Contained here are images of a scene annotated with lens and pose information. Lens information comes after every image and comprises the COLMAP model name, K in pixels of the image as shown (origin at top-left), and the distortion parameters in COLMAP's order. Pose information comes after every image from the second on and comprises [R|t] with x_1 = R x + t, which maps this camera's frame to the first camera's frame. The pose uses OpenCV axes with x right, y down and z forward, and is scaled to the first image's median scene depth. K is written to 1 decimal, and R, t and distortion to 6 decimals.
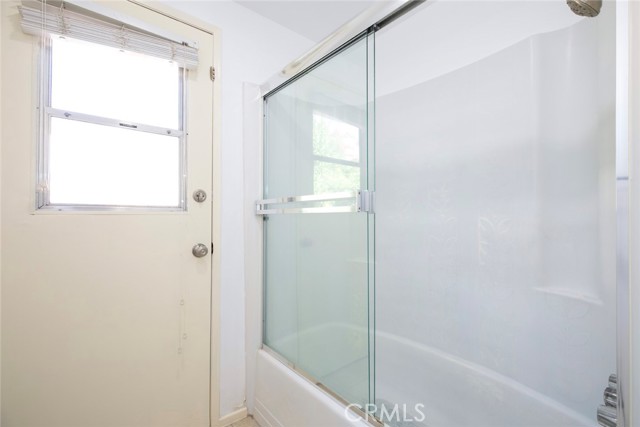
lens RADIAL K [[291.1, 0, 319.4], [0, 291.1, 213.3], [0, 0, 1]] dist [0.004309, -0.000860]
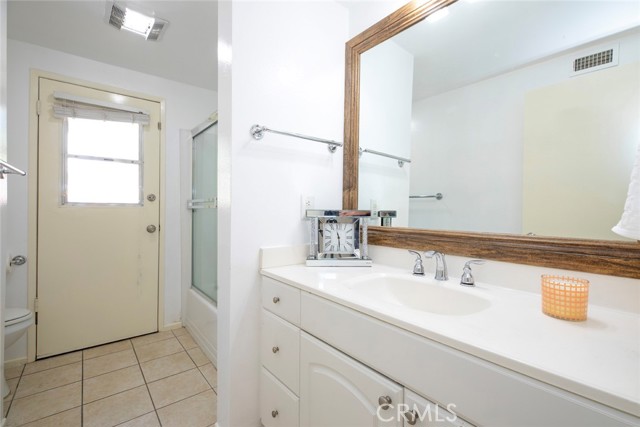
lens RADIAL K [[291.1, 0, 318.5], [0, 291.1, 213.0], [0, 0, 1]] dist [0.004309, -0.000860]
pose [[0.999959, 0.006786, -0.006071, 0.605689], [-0.006682, 0.999834, 0.016977, -0.004044], [0.006185, -0.016935, 0.999837, -0.745176]]
